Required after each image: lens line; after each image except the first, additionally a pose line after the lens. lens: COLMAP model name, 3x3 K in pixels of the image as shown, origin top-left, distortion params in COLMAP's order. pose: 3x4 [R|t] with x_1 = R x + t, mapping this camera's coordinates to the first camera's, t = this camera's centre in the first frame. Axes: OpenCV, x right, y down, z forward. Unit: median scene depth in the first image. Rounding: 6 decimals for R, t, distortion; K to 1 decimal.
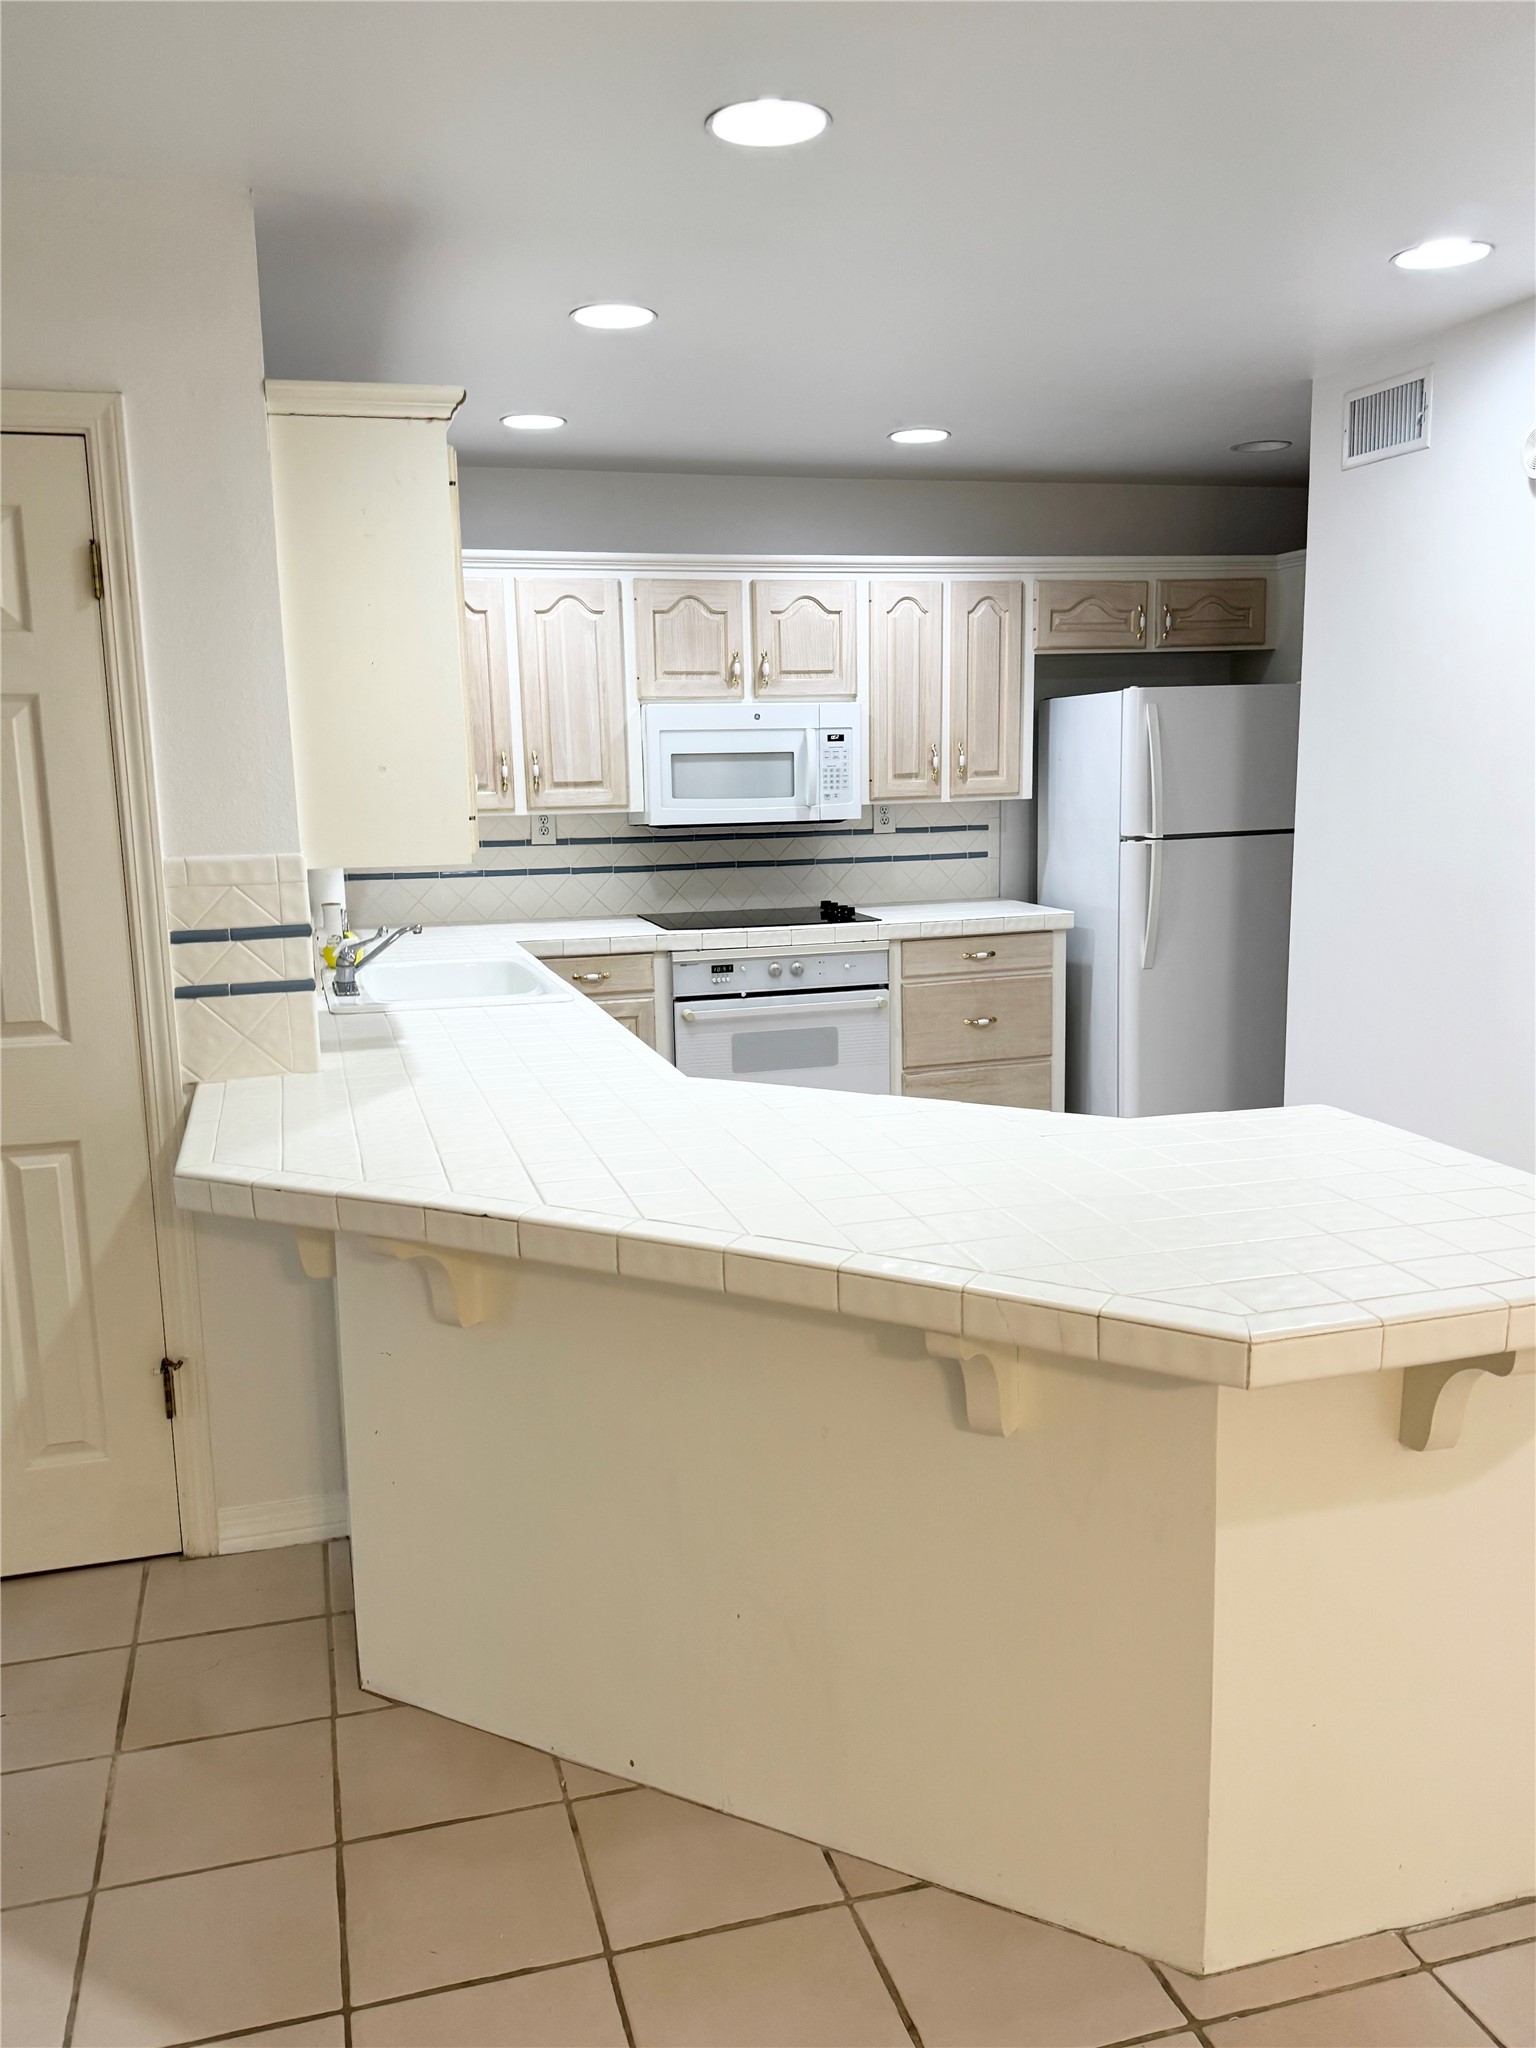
lens RADIAL K [[1639.1, 0, 765.4], [0, 1639.1, 1038.8], [0, 0, 1]] dist [0.094174, -0.035523]
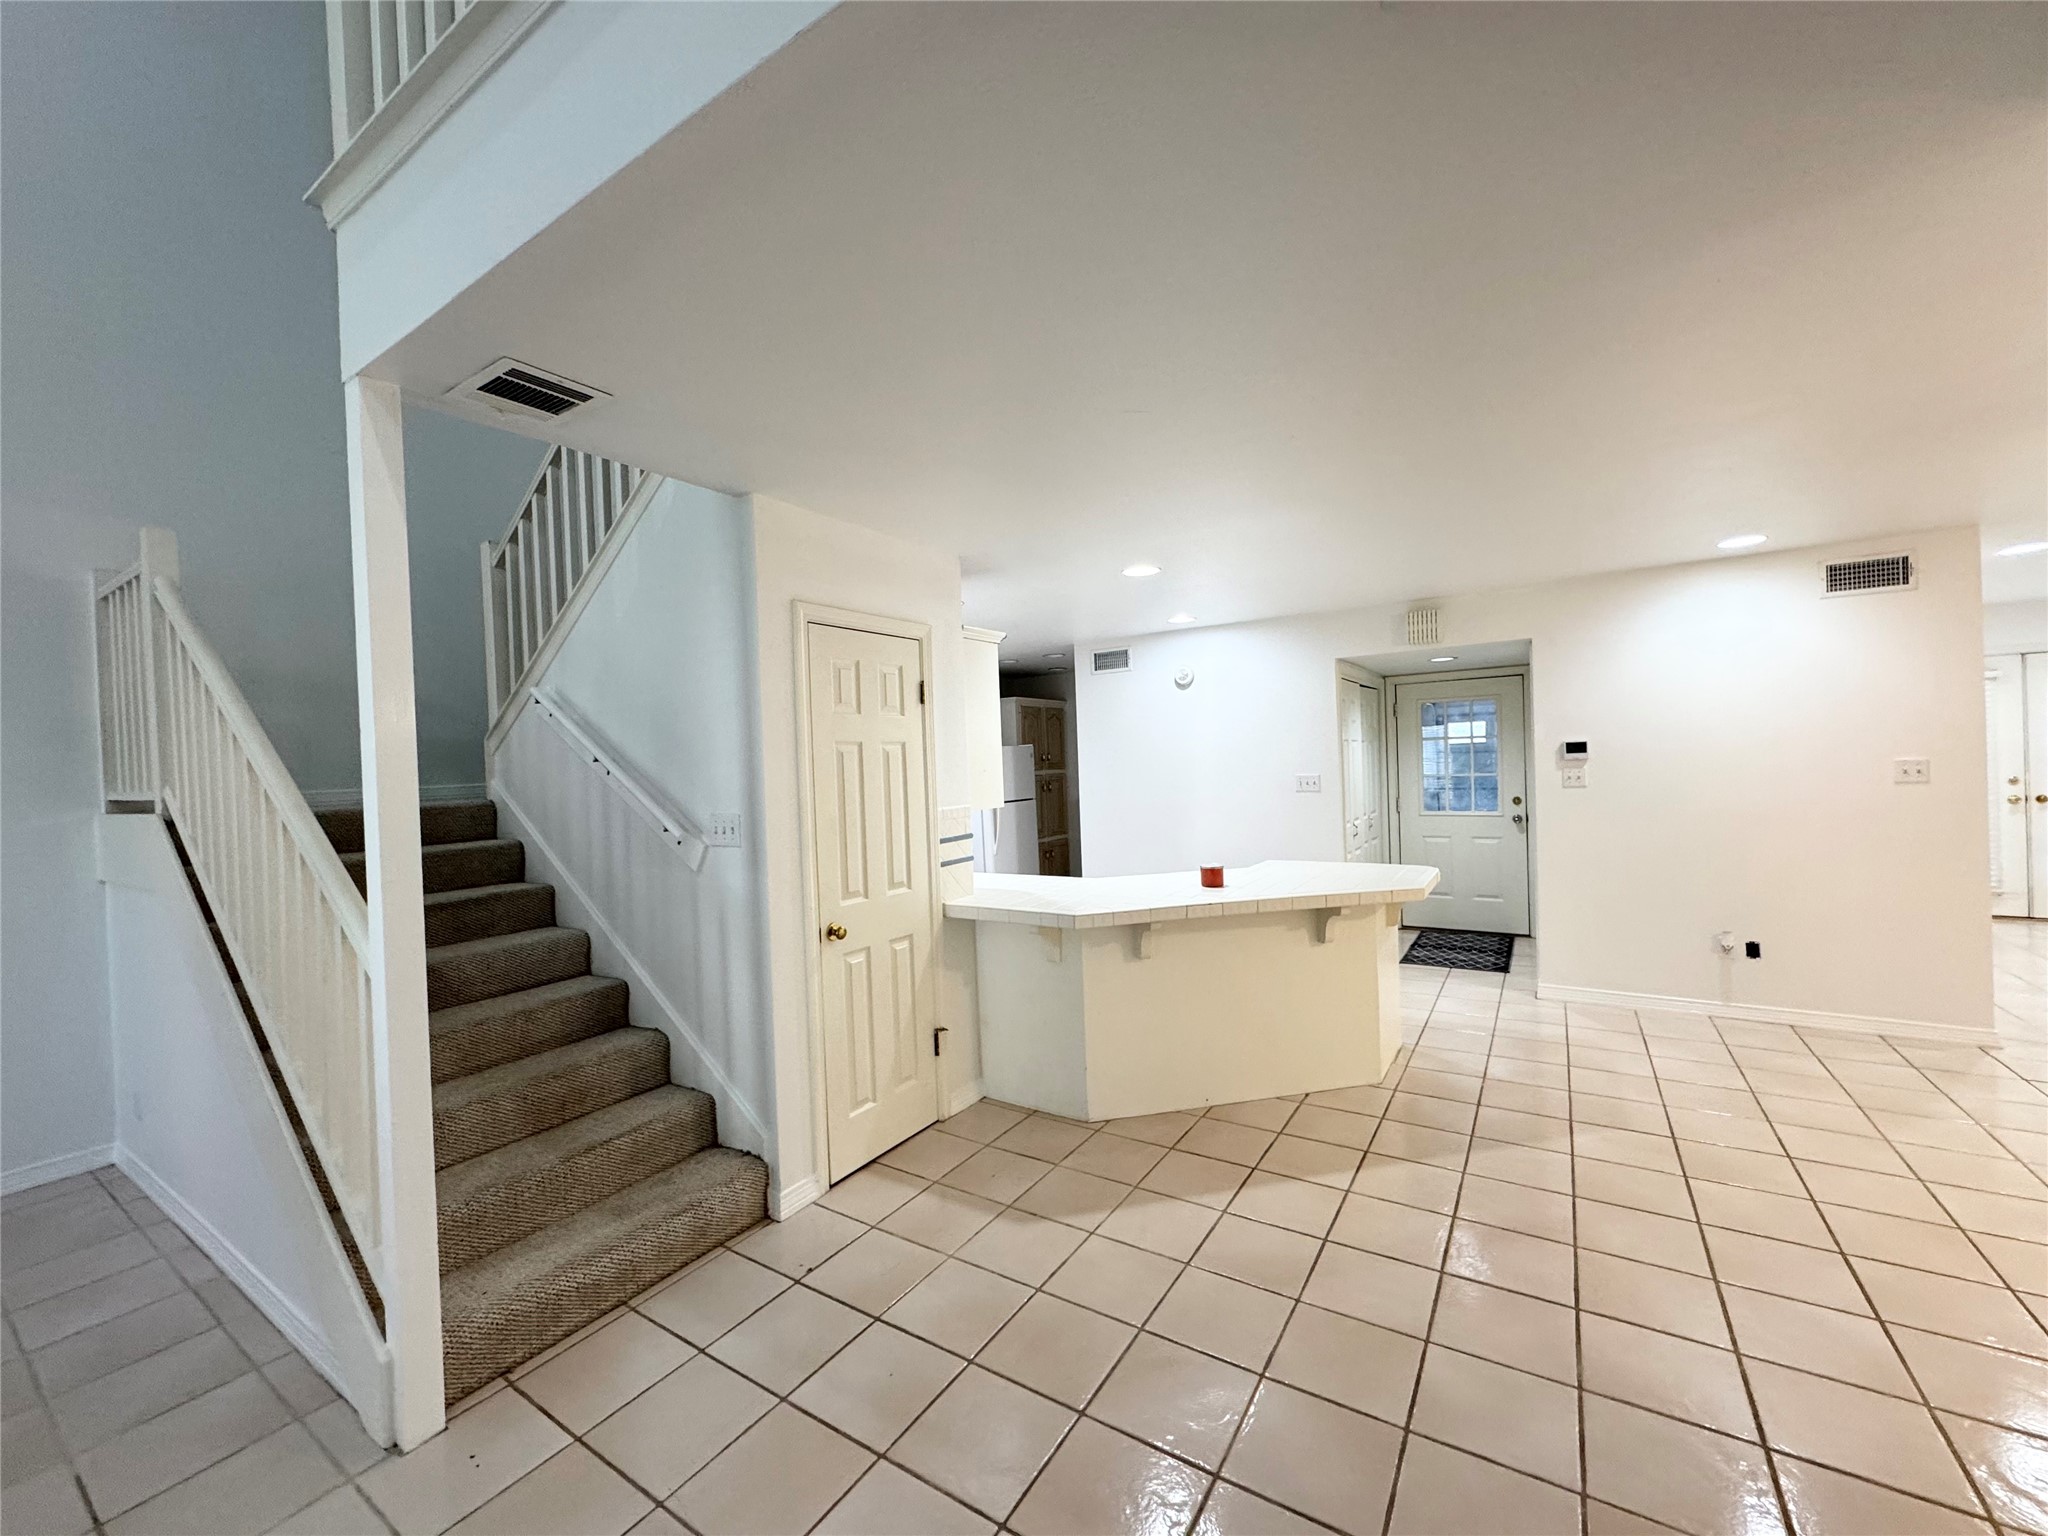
lens RADIAL K [[812.4, 0, 1020.9], [0, 812.4, 773.3], [0, 0, 1]] dist [-0.006671, 0.000612]
pose [[0.761796, -0.020258, 0.647500, -0.546986], [0.140790, 0.980798, -0.134956, 0.009244], [-0.632333, 0.193970, 0.750020, 0.016965]]
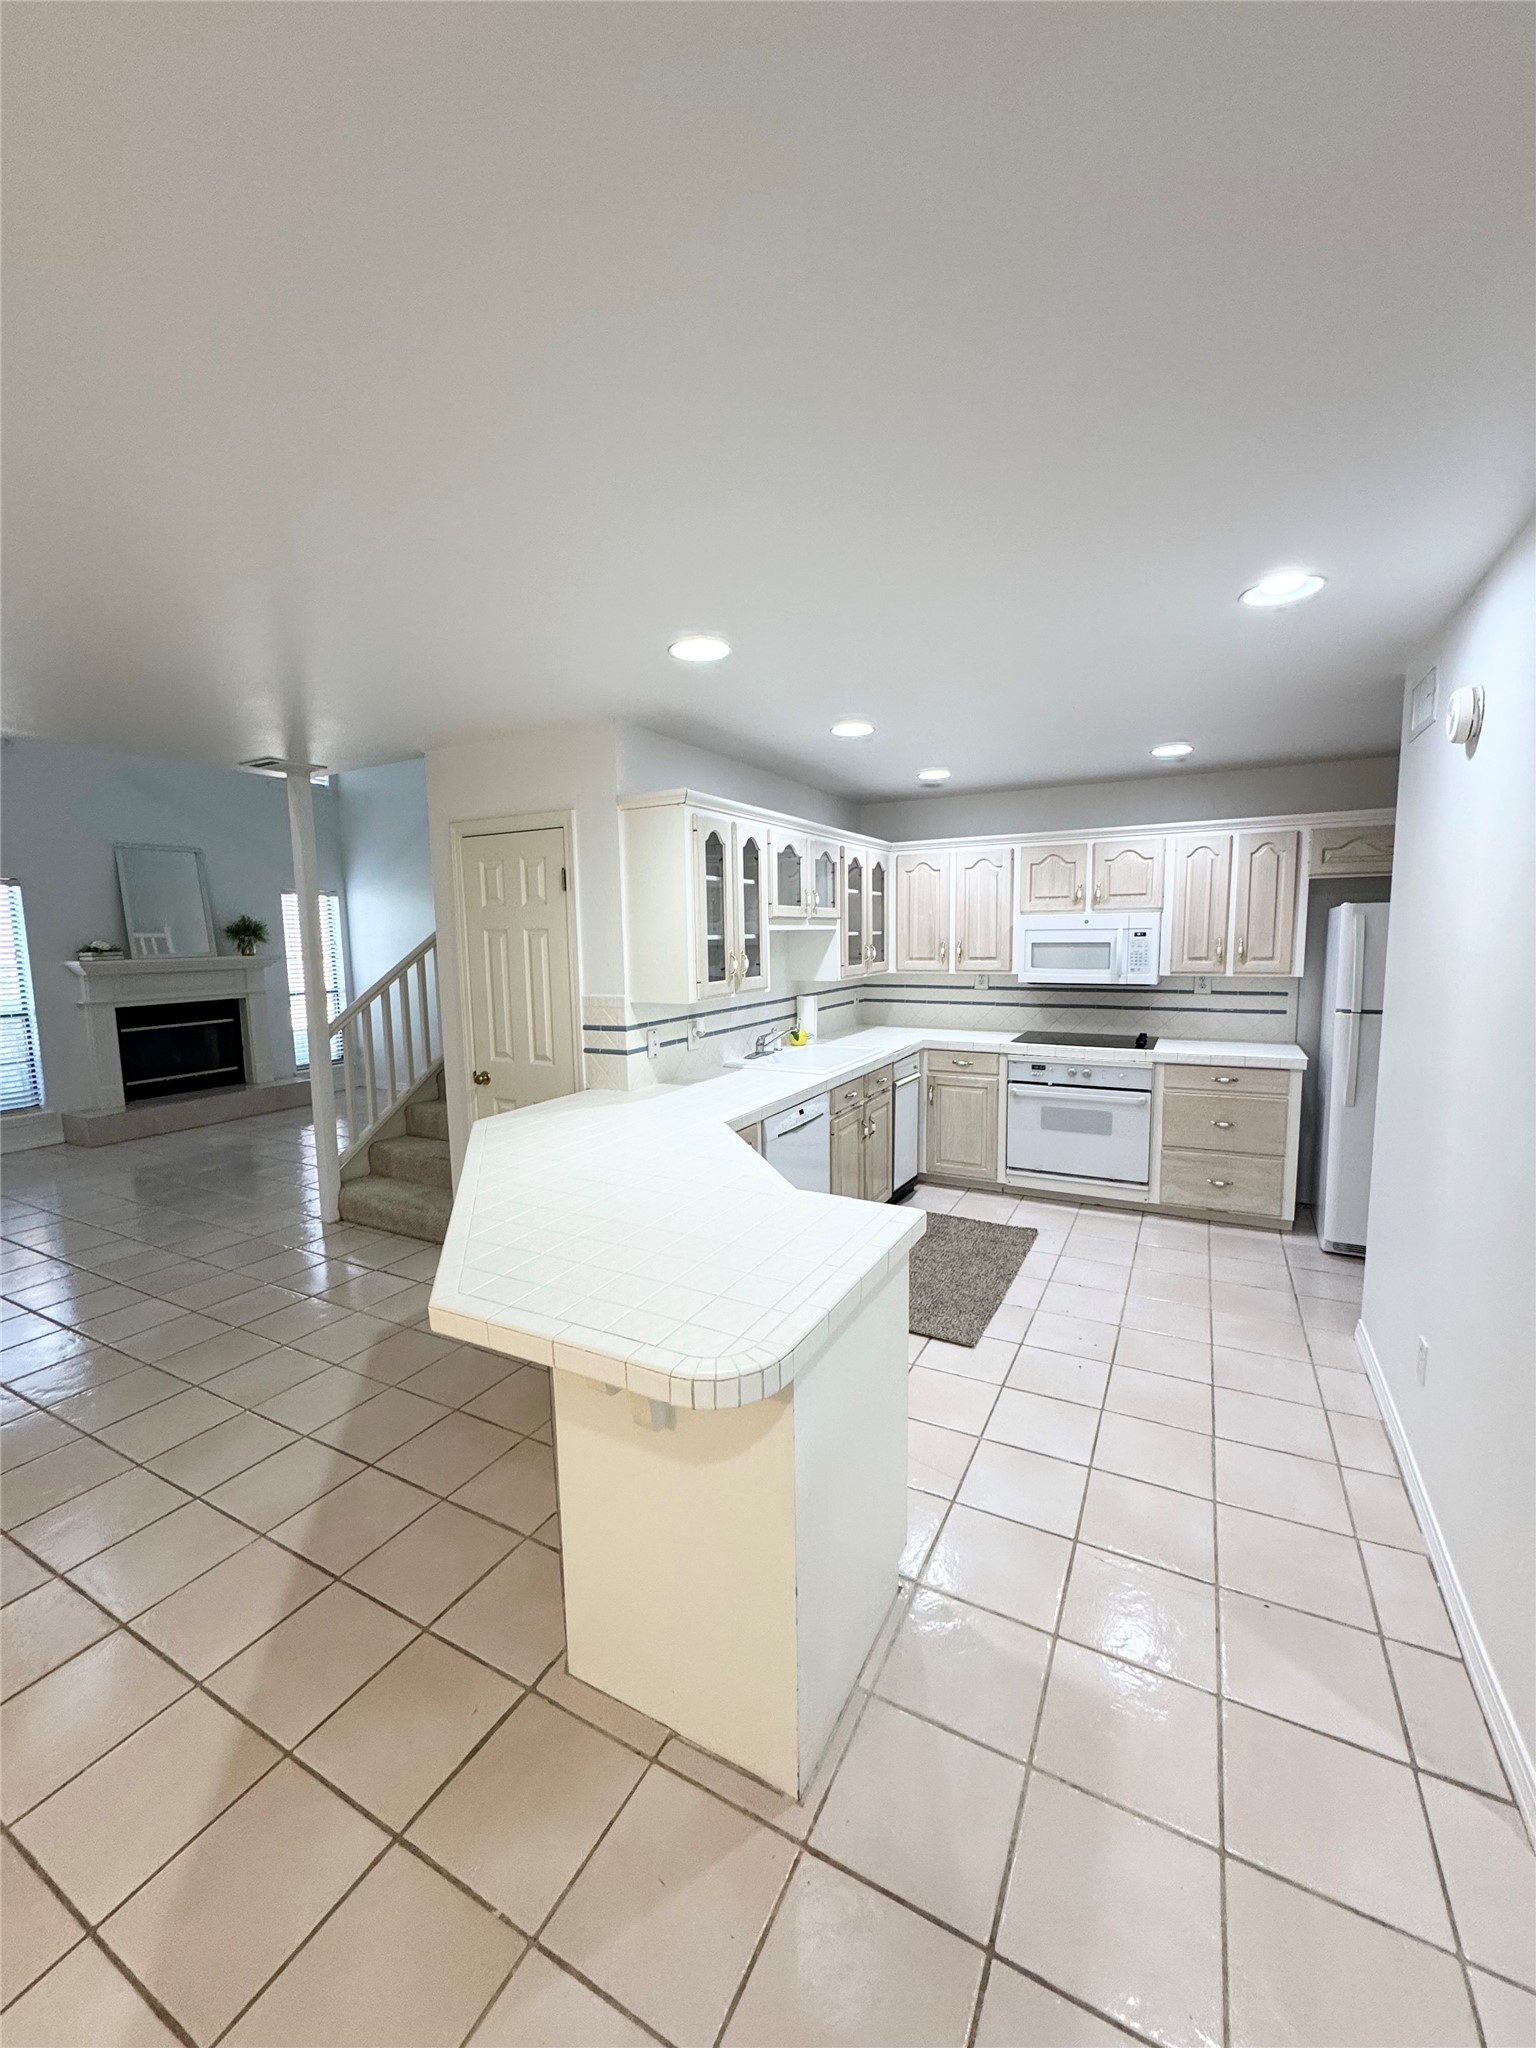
lens RADIAL K [[812.4, 0, 764.0], [0, 812.4, 1026.0], [0, 0, 1]] dist [-0.006671, 0.000612]
pose [[0.713955, 0.090136, -0.694365, 0.345385], [-0.120476, 0.992704, 0.004988, -0.053705], [0.689749, 0.080093, 0.719605, 0.179298]]
